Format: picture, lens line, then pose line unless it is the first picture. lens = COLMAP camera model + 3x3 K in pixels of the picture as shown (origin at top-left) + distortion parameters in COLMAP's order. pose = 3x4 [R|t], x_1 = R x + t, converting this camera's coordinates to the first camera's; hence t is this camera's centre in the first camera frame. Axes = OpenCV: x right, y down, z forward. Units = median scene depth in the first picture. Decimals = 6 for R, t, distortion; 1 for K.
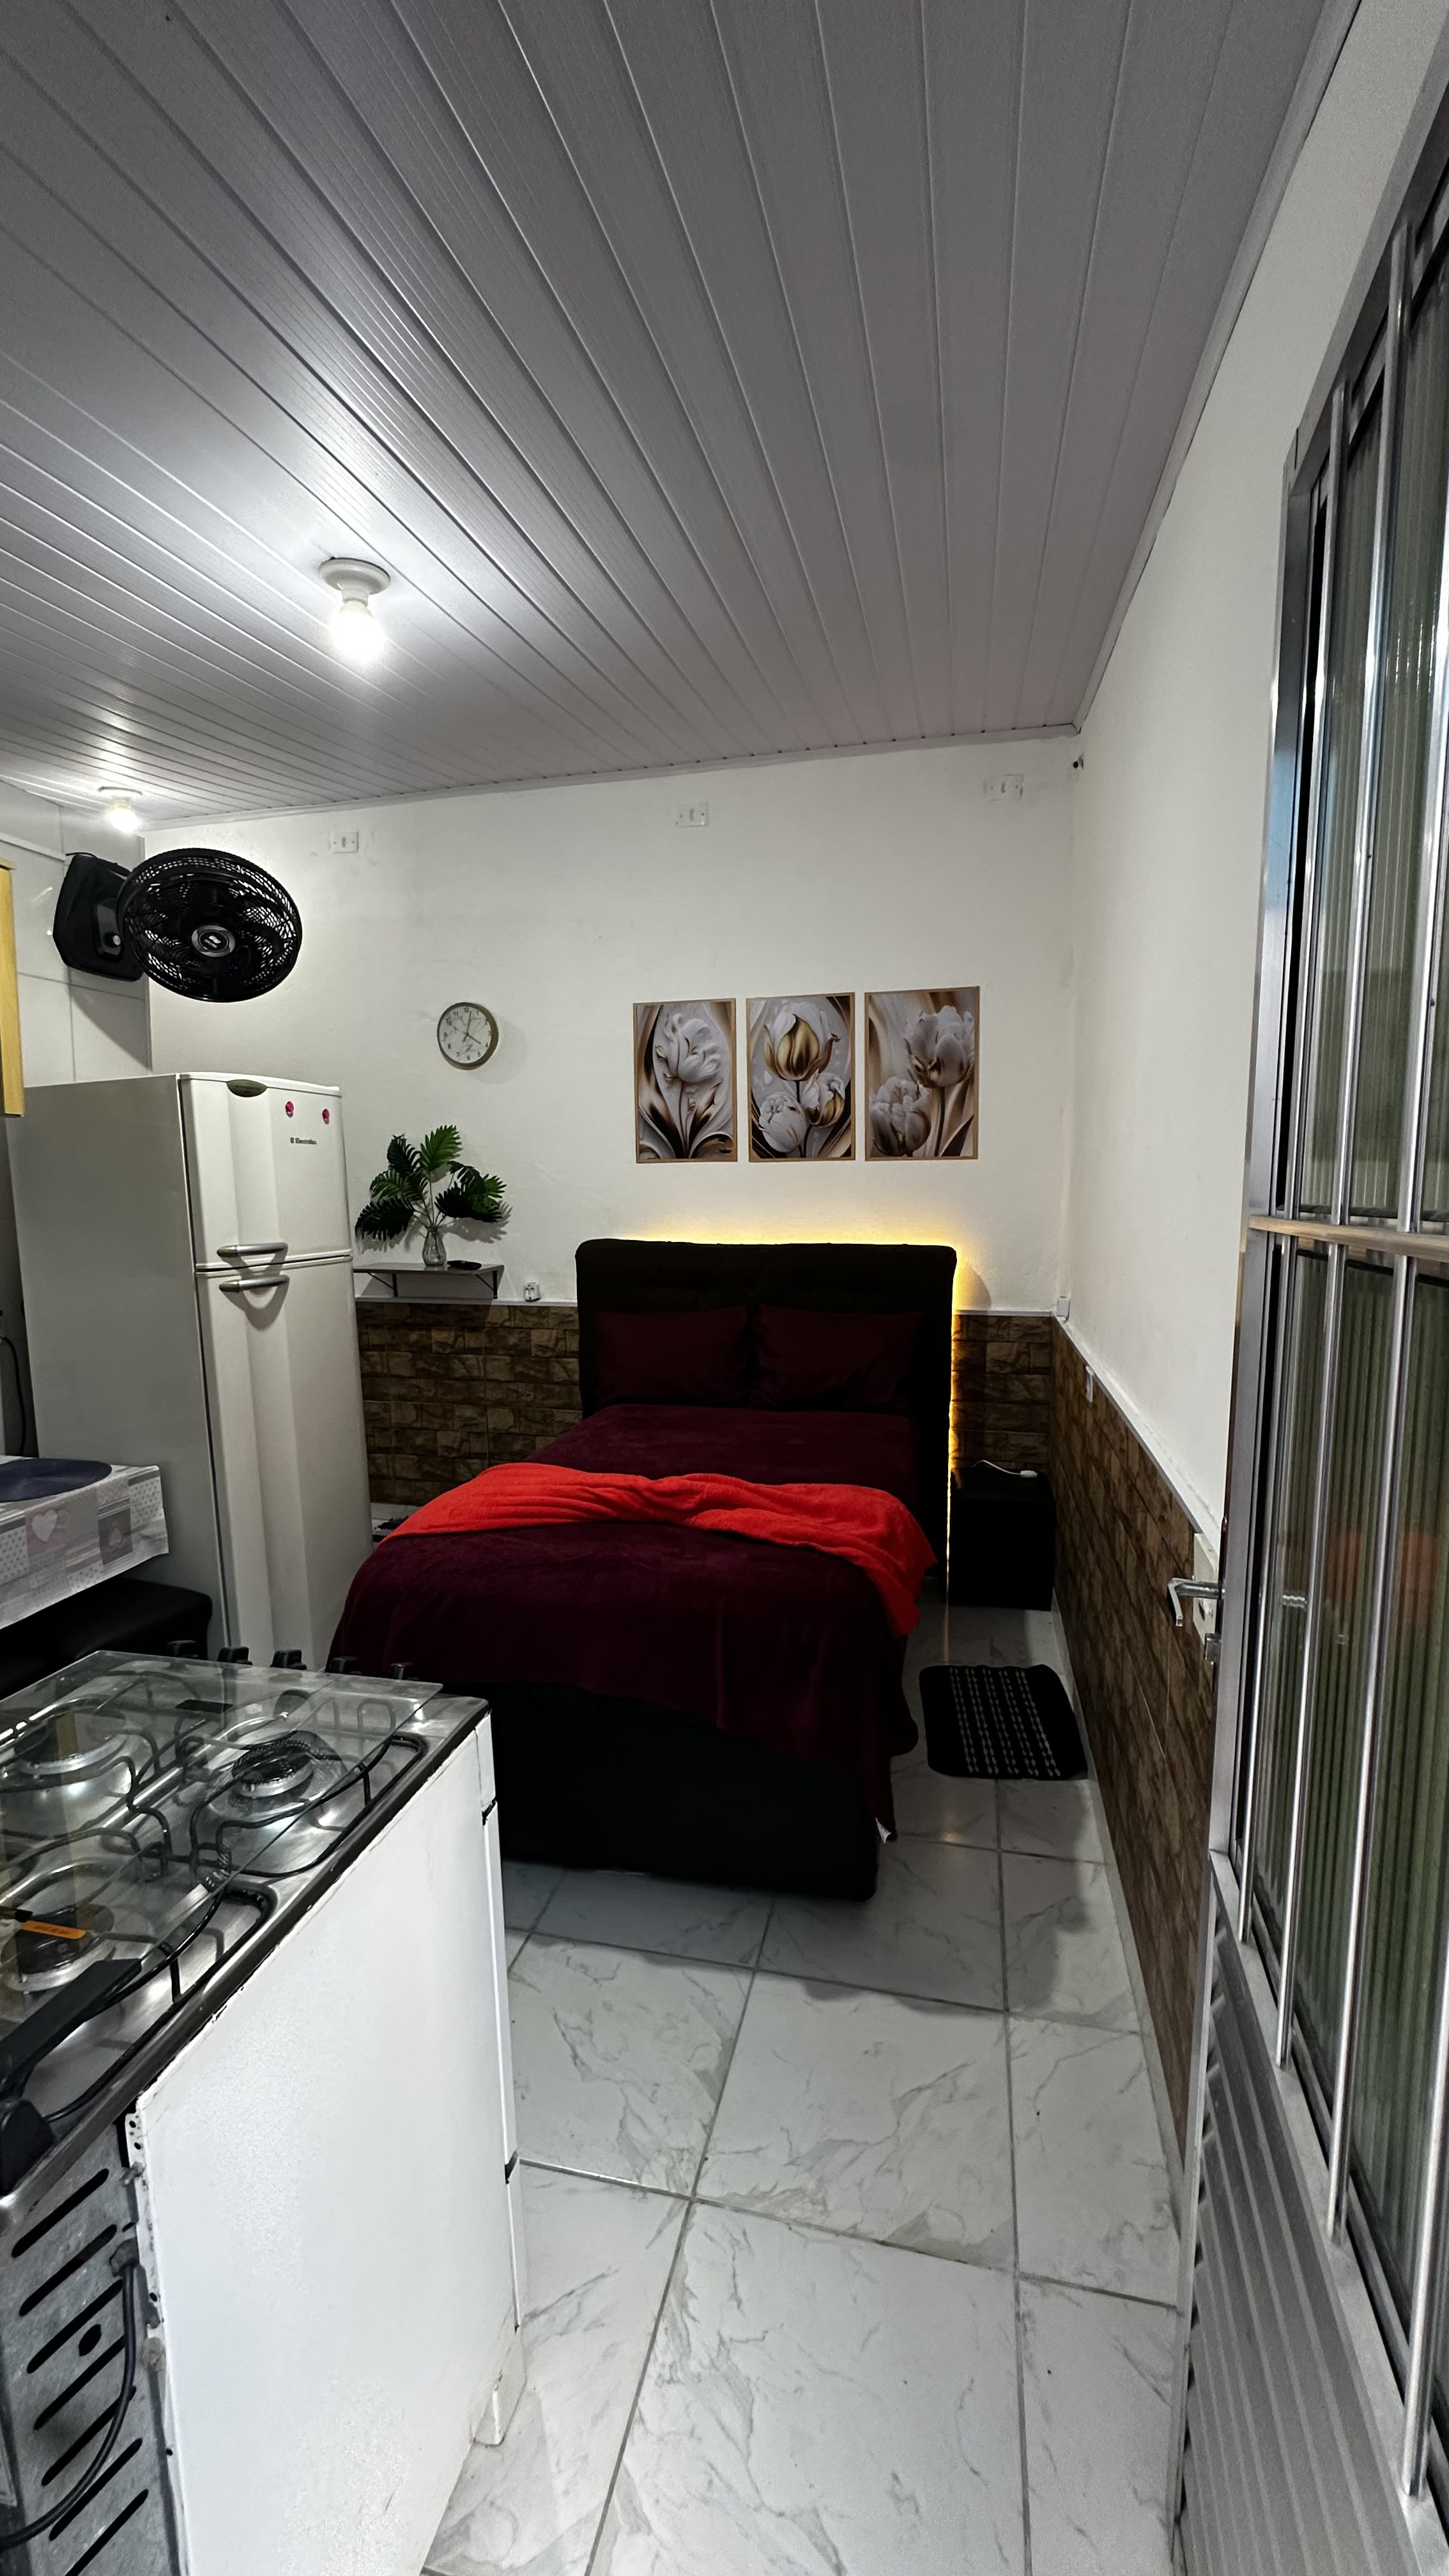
lens RADIAL K [[1029.5, 0, 723.5], [0, 1029.5, 1284.8], [0, 0, 1]] dist [-0.006516, 0.001414]
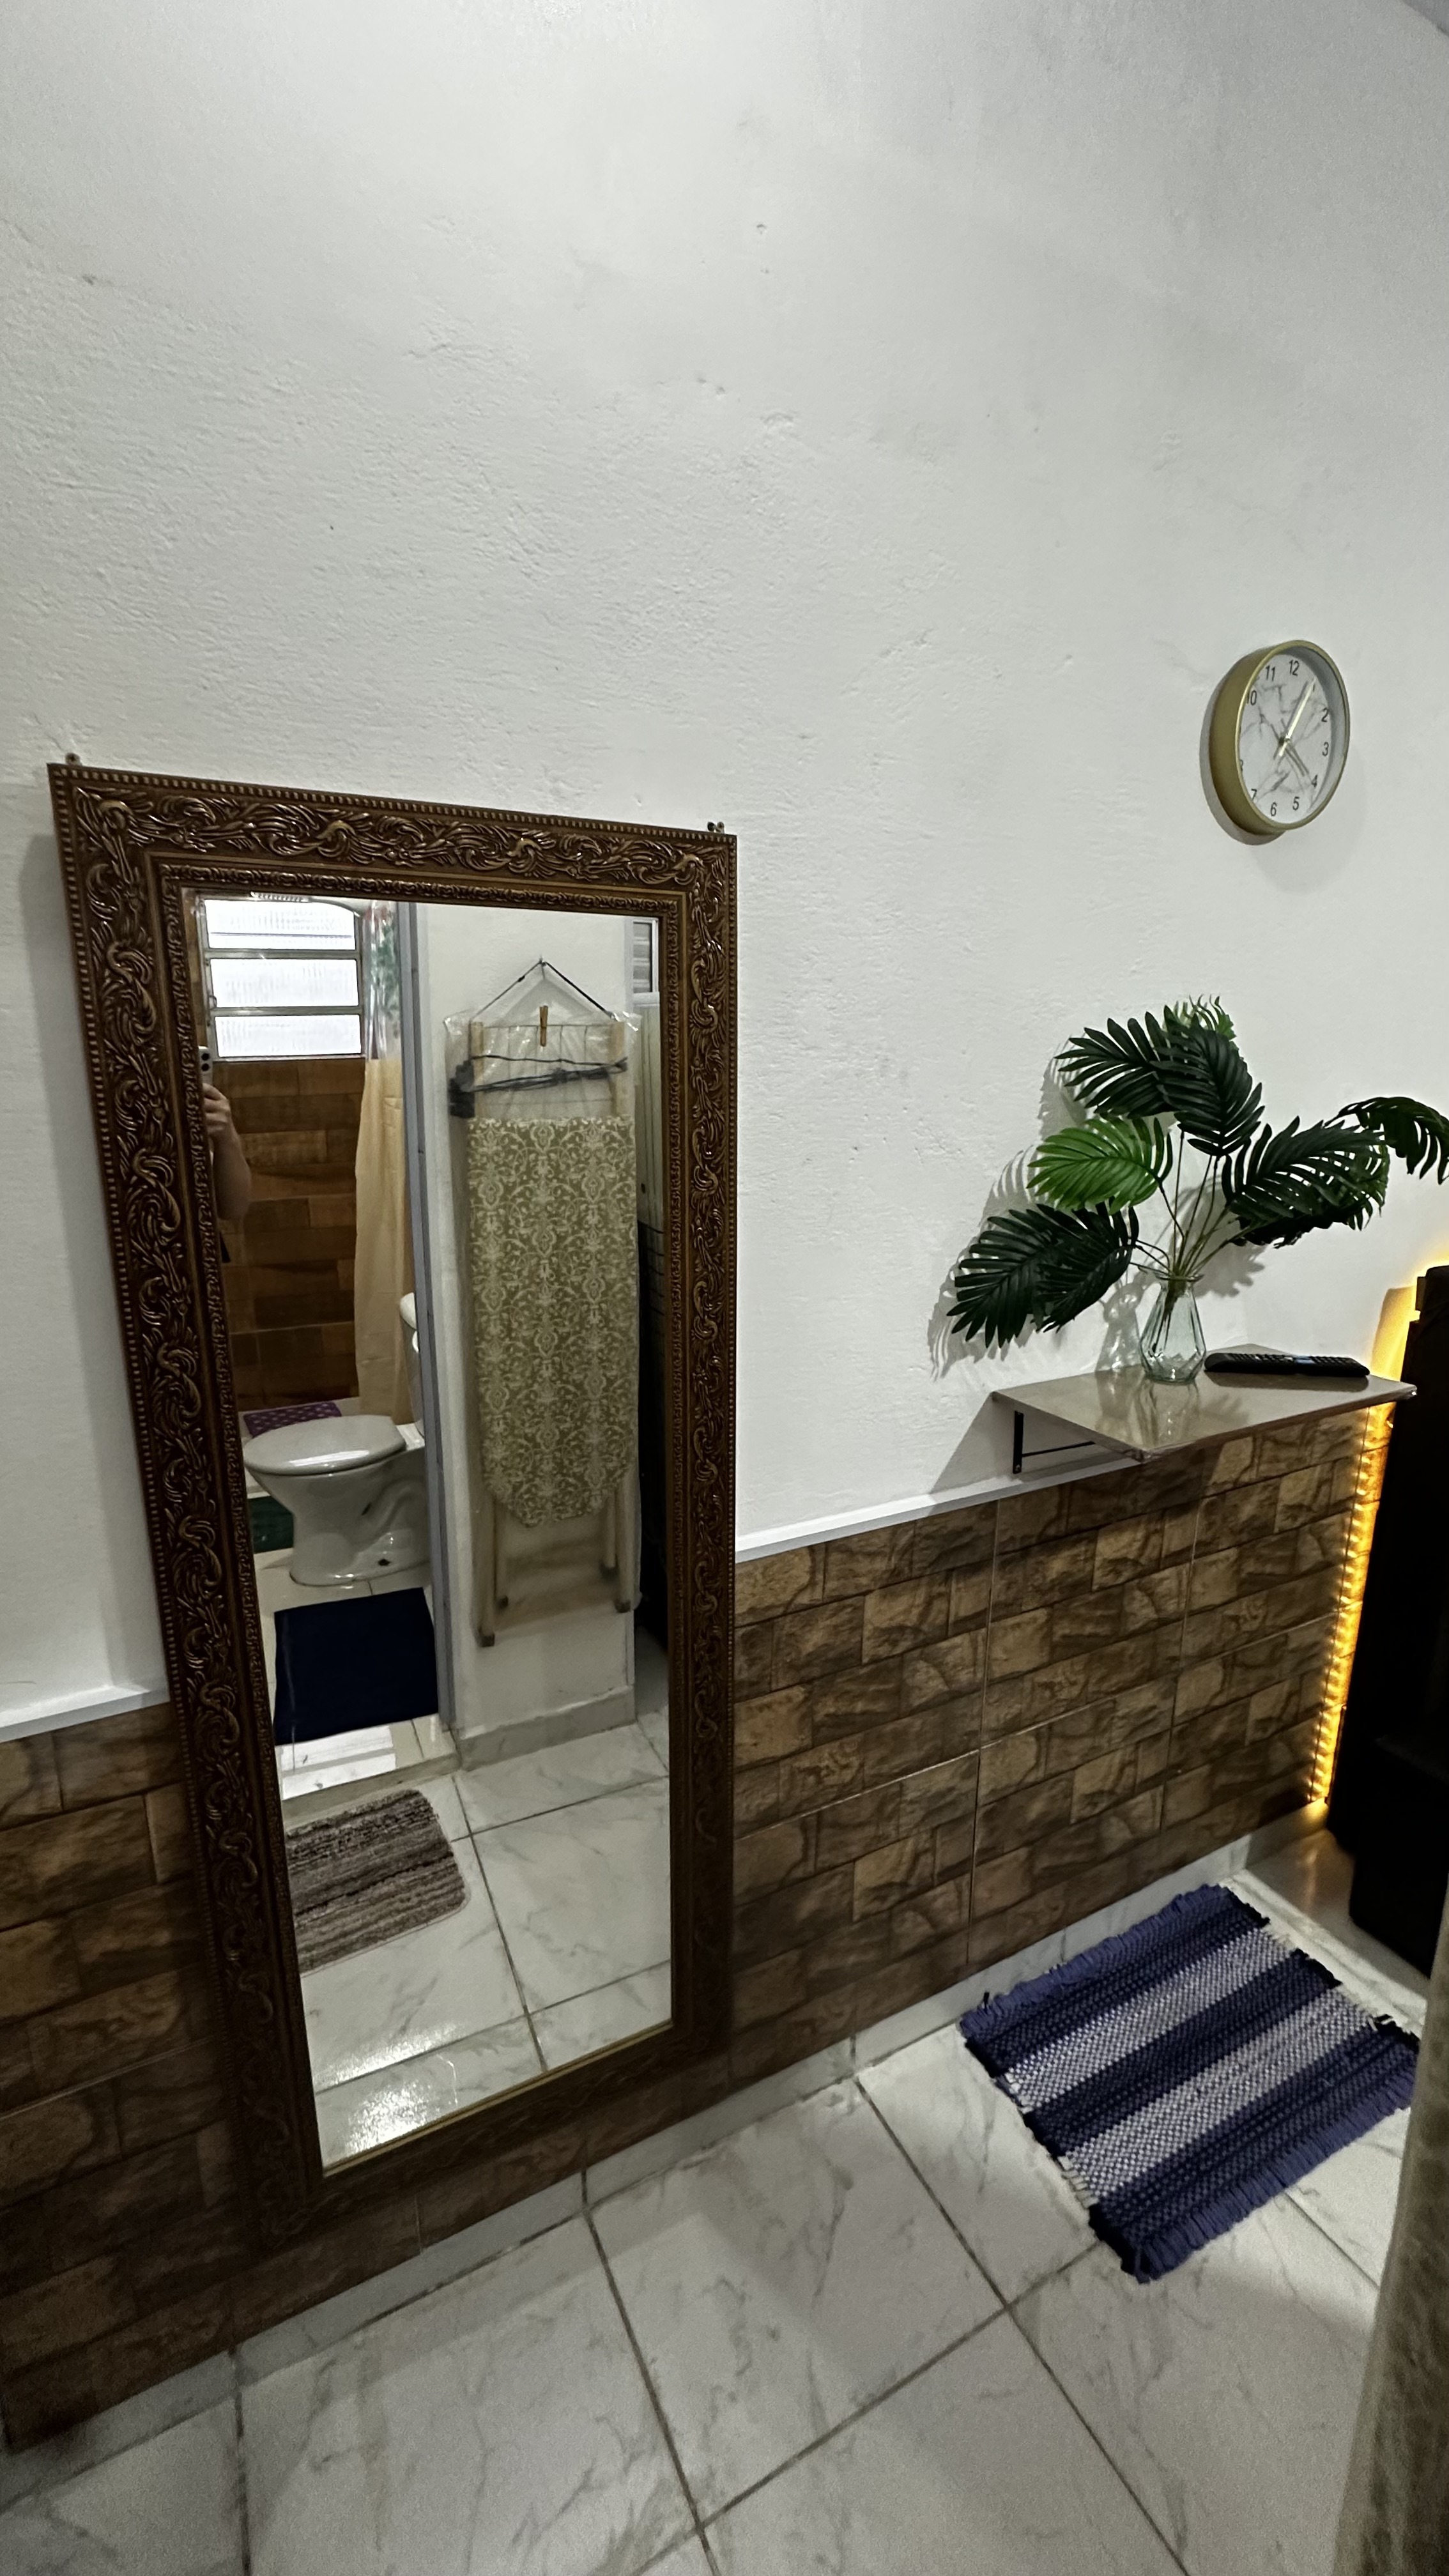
lens RADIAL K [[1029.5, 0, 723.5], [0, 1029.5, 1291.2], [0, 0, 1]] dist [-0.006516, 0.001414]
pose [[0.761427, -0.137278, 0.633549, -0.711121], [0.077121, 0.989562, 0.121733, -0.120053], [-0.643647, -0.043831, 0.764066, 0.914310]]
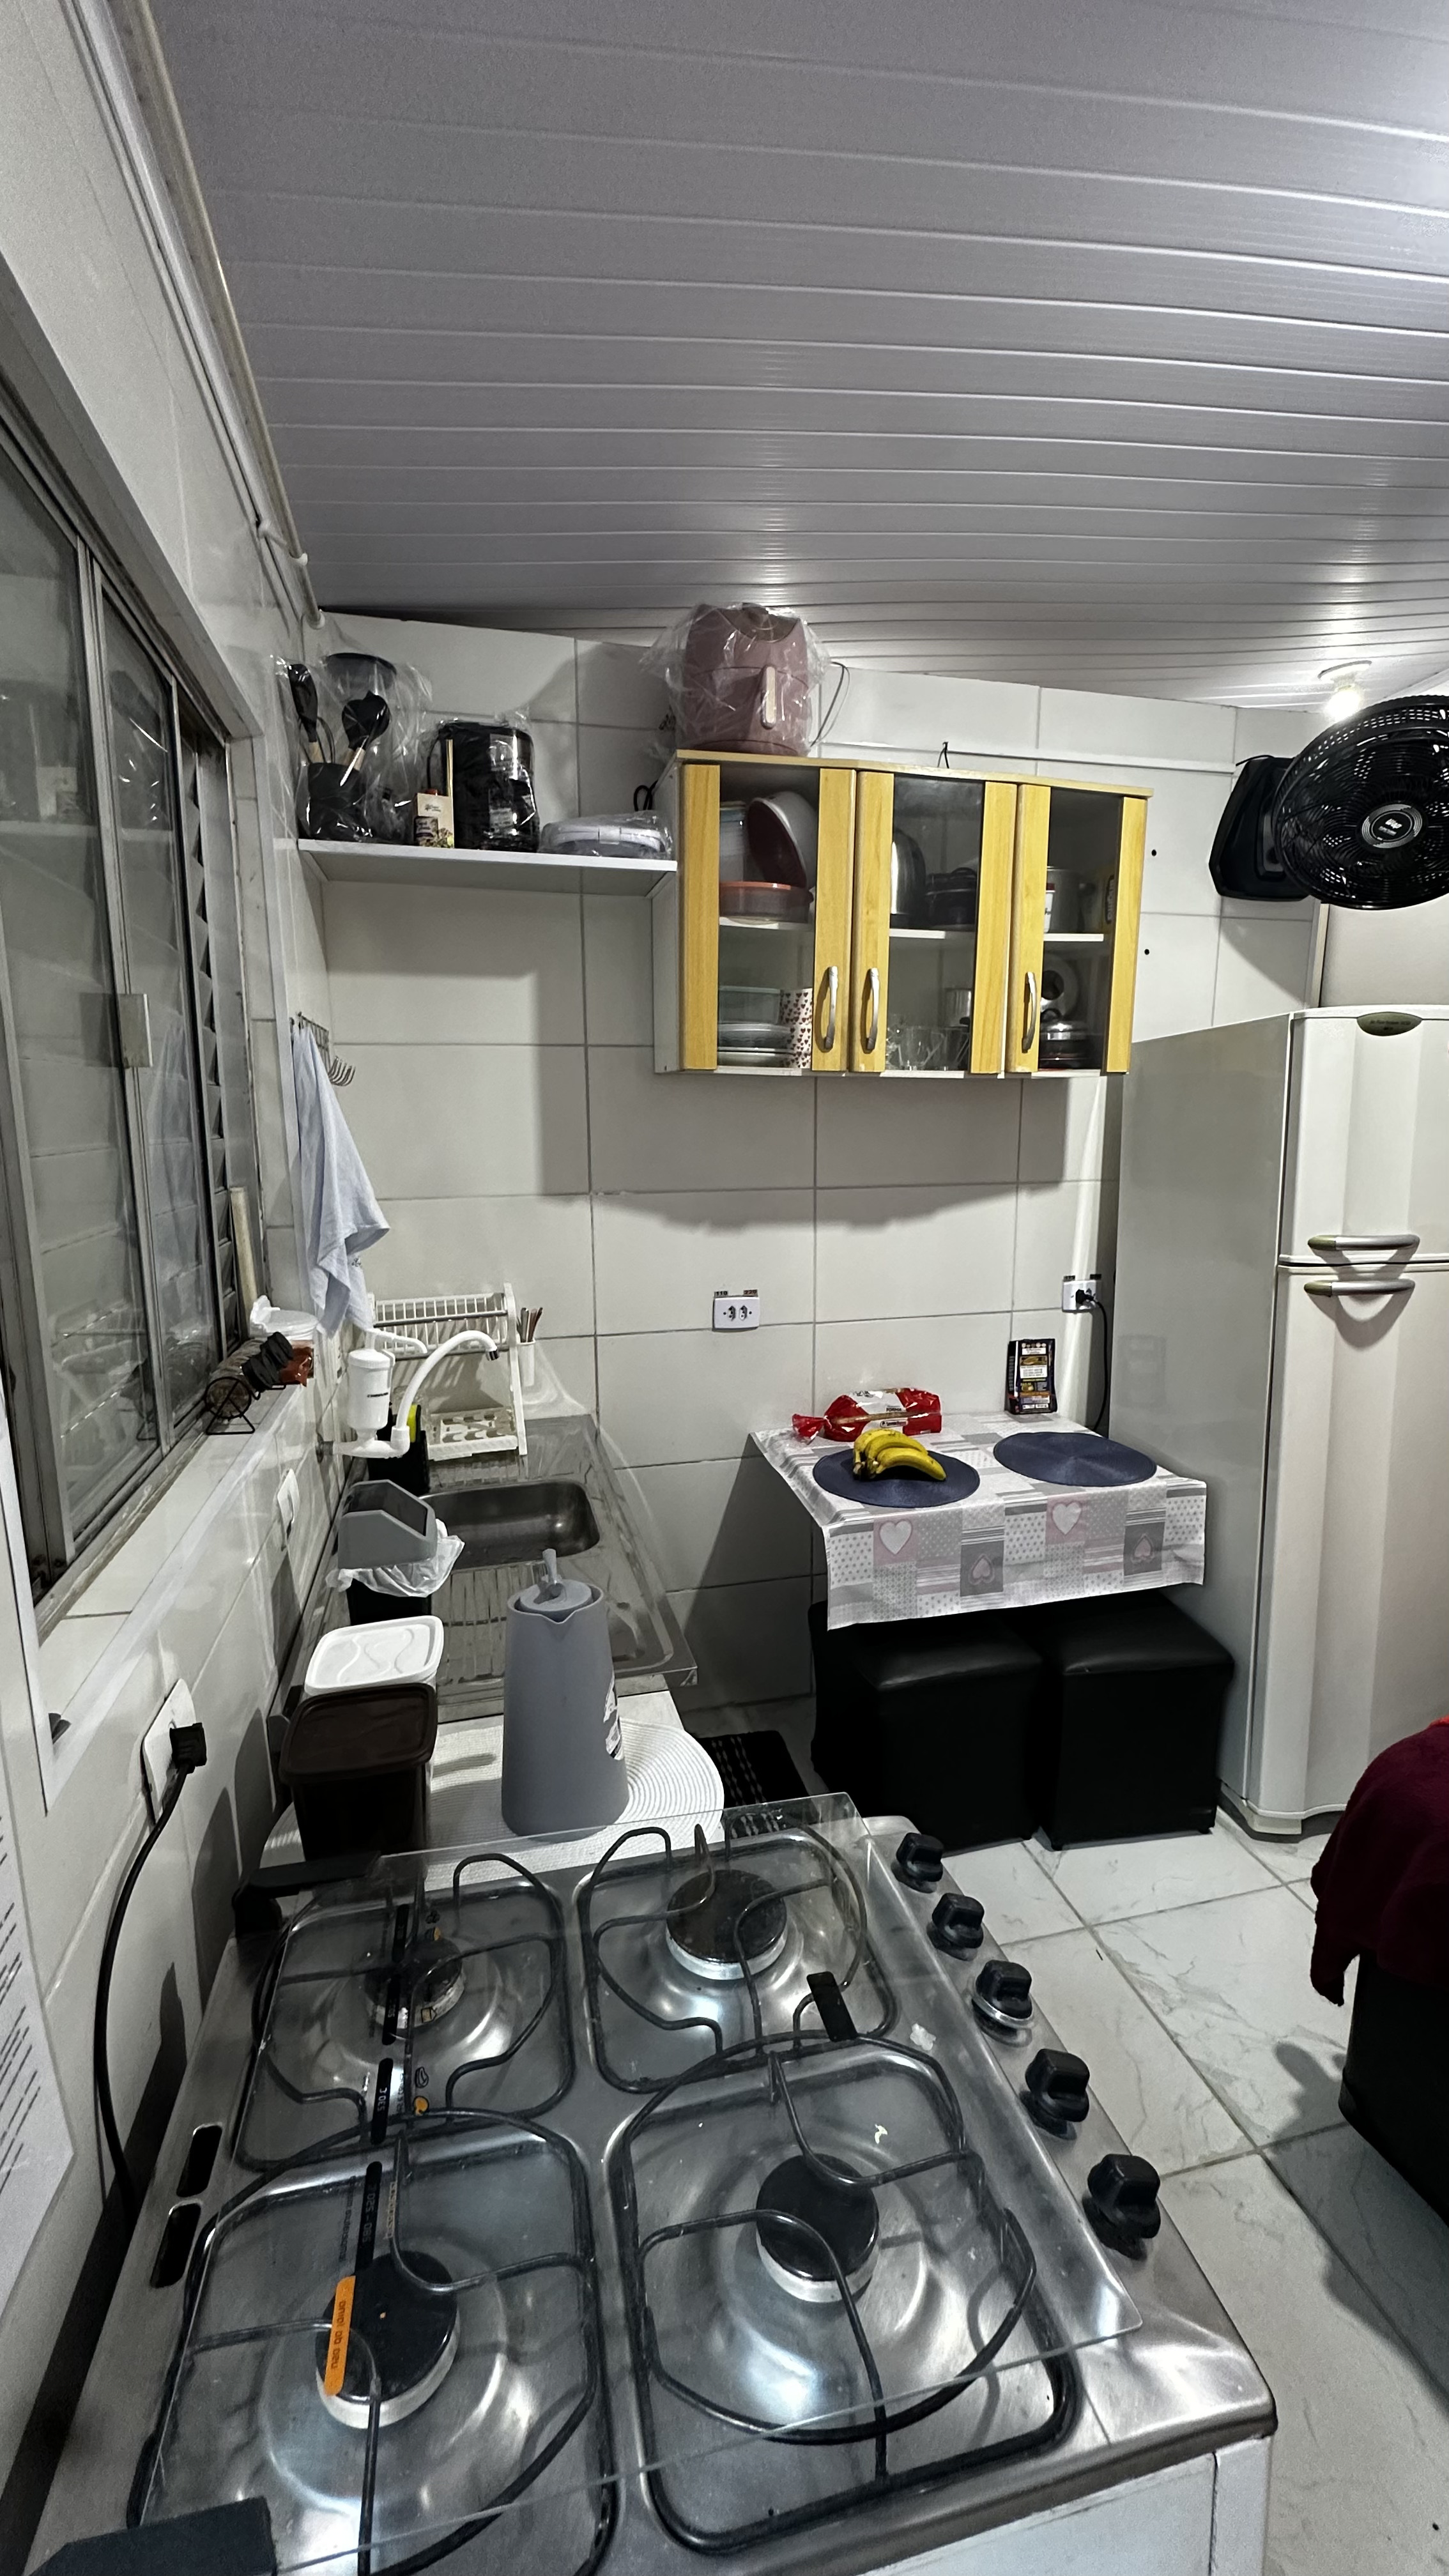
lens RADIAL K [[1029.5, 0, 725.5], [0, 1029.5, 1289.7], [0, 0, 1]] dist [-0.006516, 0.001414]
pose [[0.456326, 0.149271, -0.877203, -0.005606], [-0.088787, 0.988547, 0.122031, -0.036135], [0.885372, 0.022198, 0.464353, 0.174404]]
